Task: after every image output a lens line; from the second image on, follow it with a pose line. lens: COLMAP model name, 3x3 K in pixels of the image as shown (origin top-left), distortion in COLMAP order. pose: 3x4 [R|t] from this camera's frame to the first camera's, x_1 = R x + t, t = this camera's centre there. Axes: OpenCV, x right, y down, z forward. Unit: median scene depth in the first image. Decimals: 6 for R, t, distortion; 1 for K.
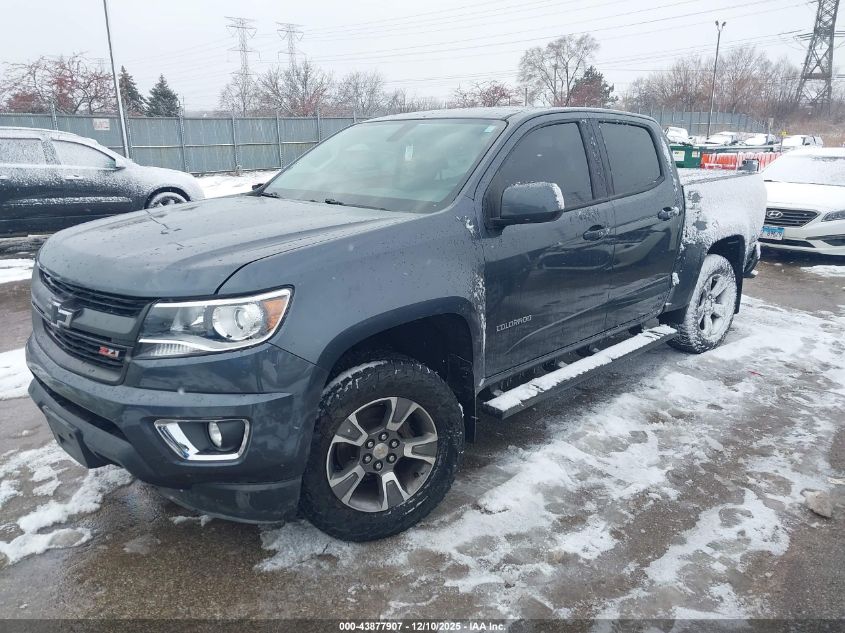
lens RADIAL K [[657.5, 0, 427.4], [0, 657.5, 319.5], [0, 0, 1]] dist [0.035694, -0.040947]
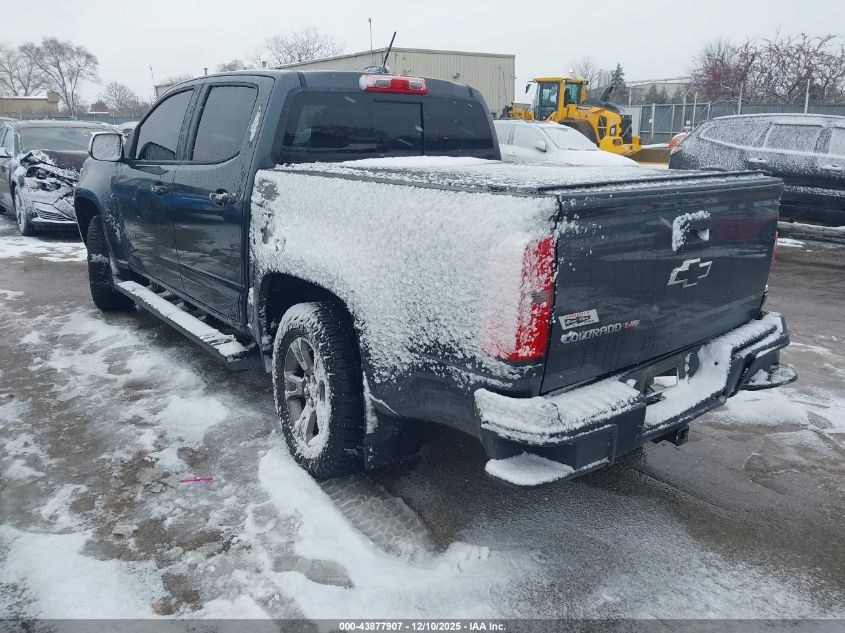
lens RADIAL K [[657.5, 0, 423.1], [0, 657.5, 313.1], [0, 0, 1]] dist [0.035694, -0.040947]
pose [[-0.114034, 0.271113, -0.955769, 0.470955], [-0.279717, 0.914364, 0.292742, -0.138740], [0.953286, 0.300727, -0.028434, 0.538586]]
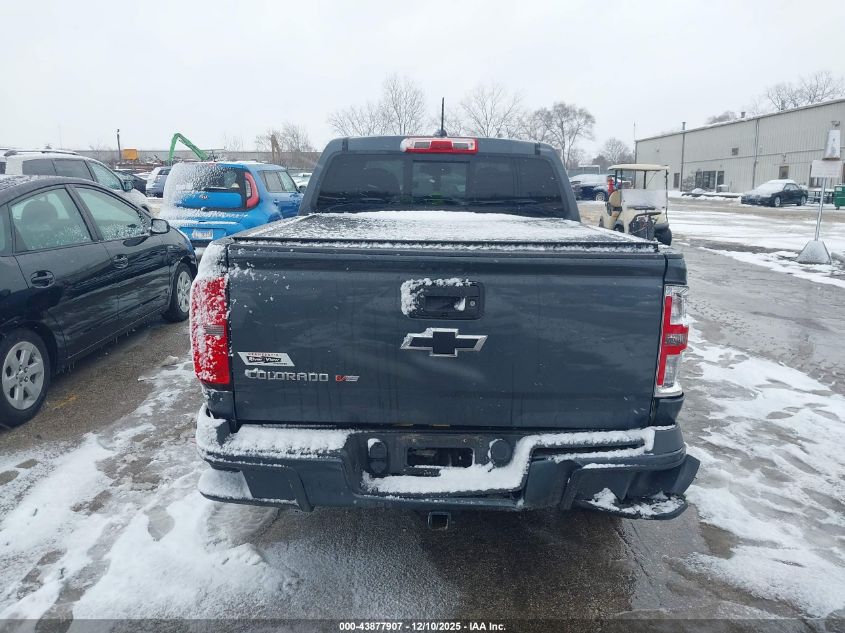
lens RADIAL K [[657.5, 0, 421.9], [0, 657.5, 309.8], [0, 0, 1]] dist [0.035694, -0.040947]
pose [[-0.723528, 0.132713, -0.677417, 0.381956], [-0.199917, 0.899003, 0.389650, -0.203112], [0.660712, 0.417350, -0.623922, 0.745844]]
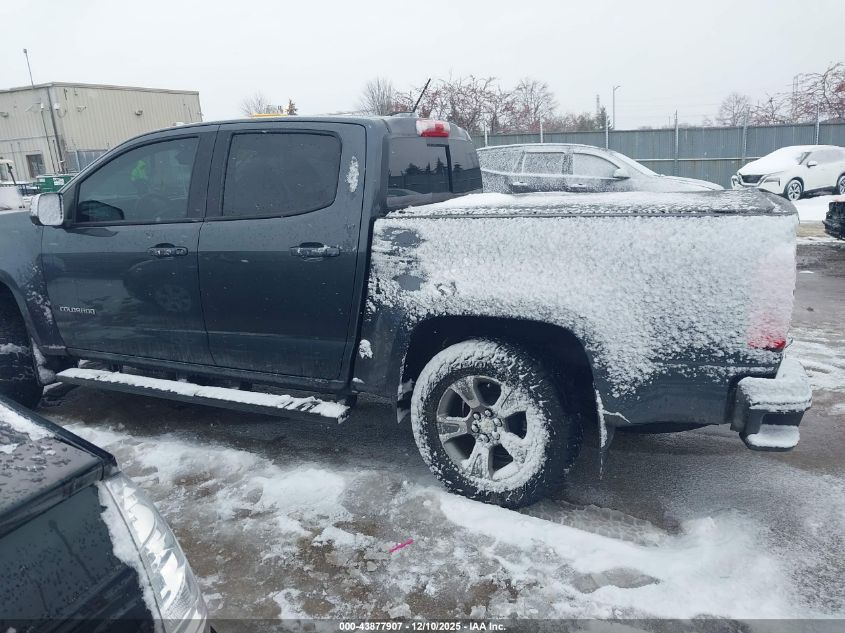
lens RADIAL K [[657.5, 0, 419.9], [0, 657.5, 322.5], [0, 0, 1]] dist [0.035694, -0.040947]
pose [[0.351671, 0.217829, -0.910427, 0.456721], [-0.223871, 0.963900, 0.144148, -0.090175], [0.908960, 0.153126, 0.387742, 0.346982]]
